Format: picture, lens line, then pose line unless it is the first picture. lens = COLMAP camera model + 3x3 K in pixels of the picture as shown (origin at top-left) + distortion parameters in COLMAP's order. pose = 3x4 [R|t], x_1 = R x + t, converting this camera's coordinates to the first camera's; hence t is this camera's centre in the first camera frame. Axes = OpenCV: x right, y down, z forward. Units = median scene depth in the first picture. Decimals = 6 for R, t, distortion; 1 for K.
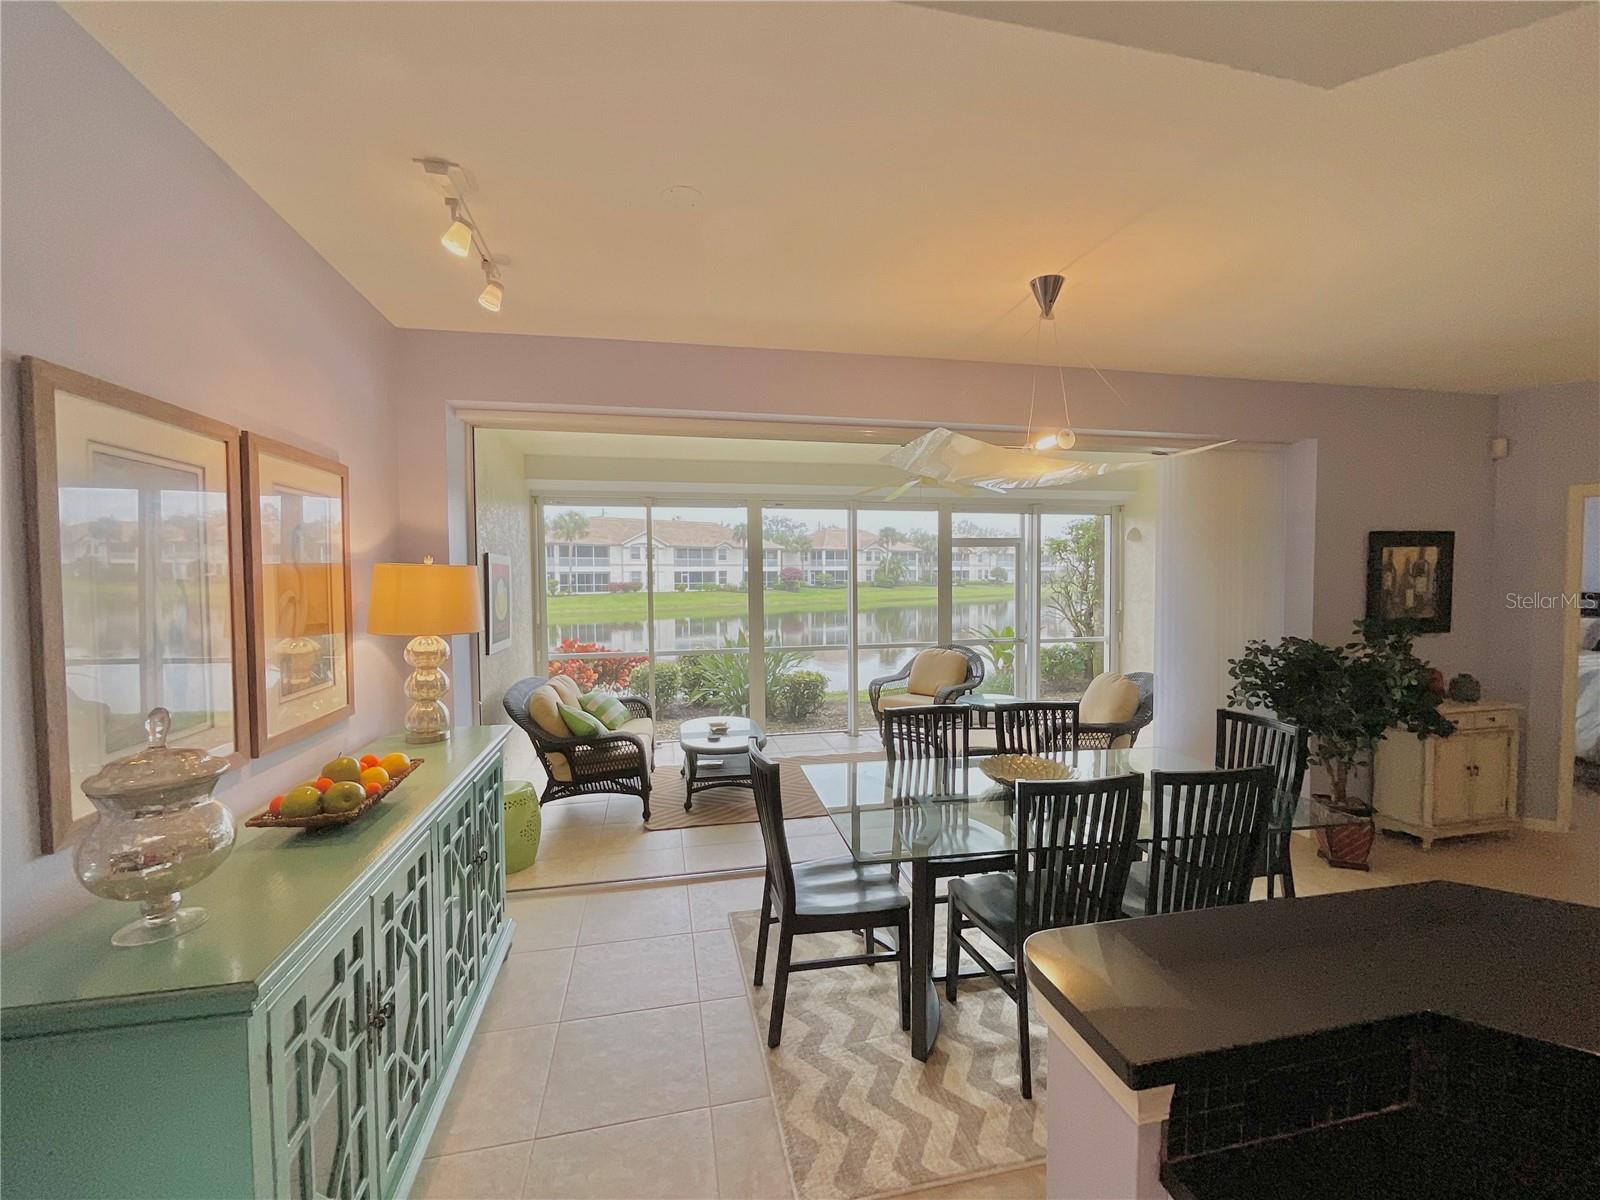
lens RADIAL K [[658.7, 0, 797.1], [0, 658.7, 603.4], [0, 0, 1]] dist [0.001357, 0.001962]
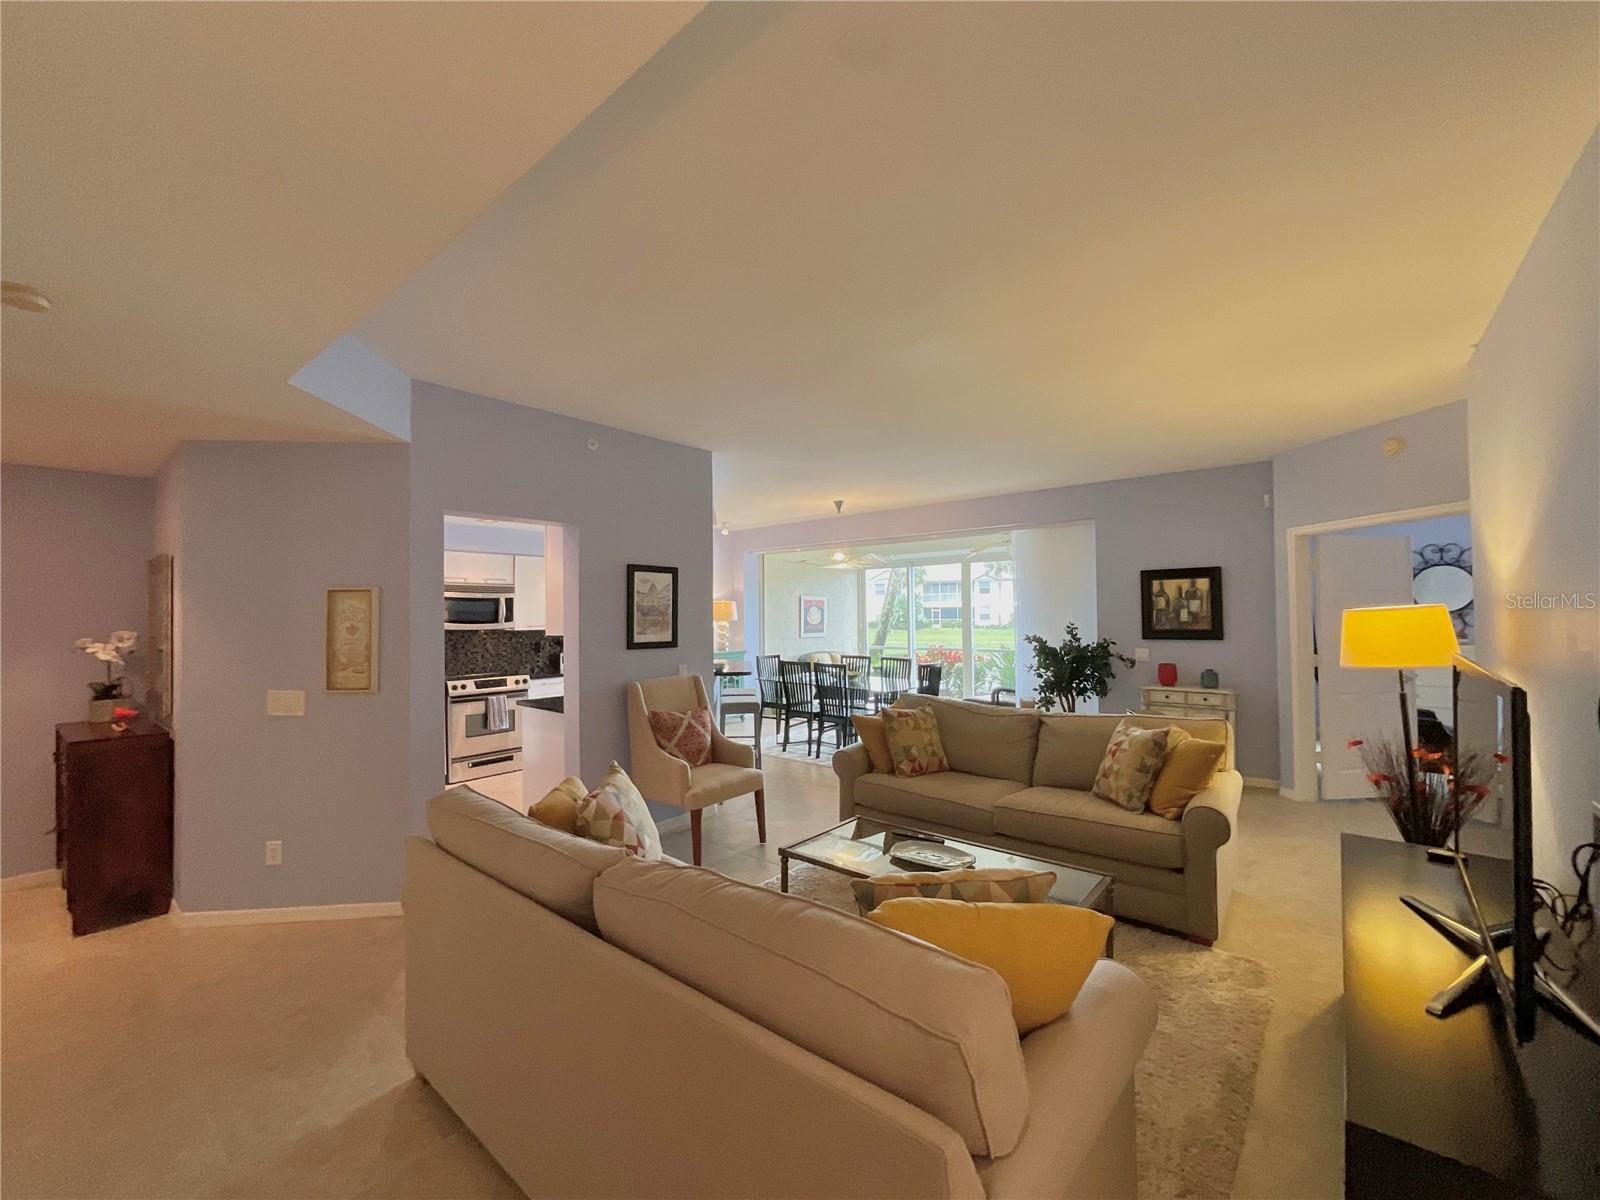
lens RADIAL K [[658.7, 0, 796.2], [0, 658.7, 603.3], [0, 0, 1]] dist [0.001357, 0.001962]
pose [[0.615067, -0.010598, -0.788404, 1.627282], [-0.027381, 0.999019, -0.034791, 0.042119], [0.787999, 0.042986, 0.614173, -0.580253]]
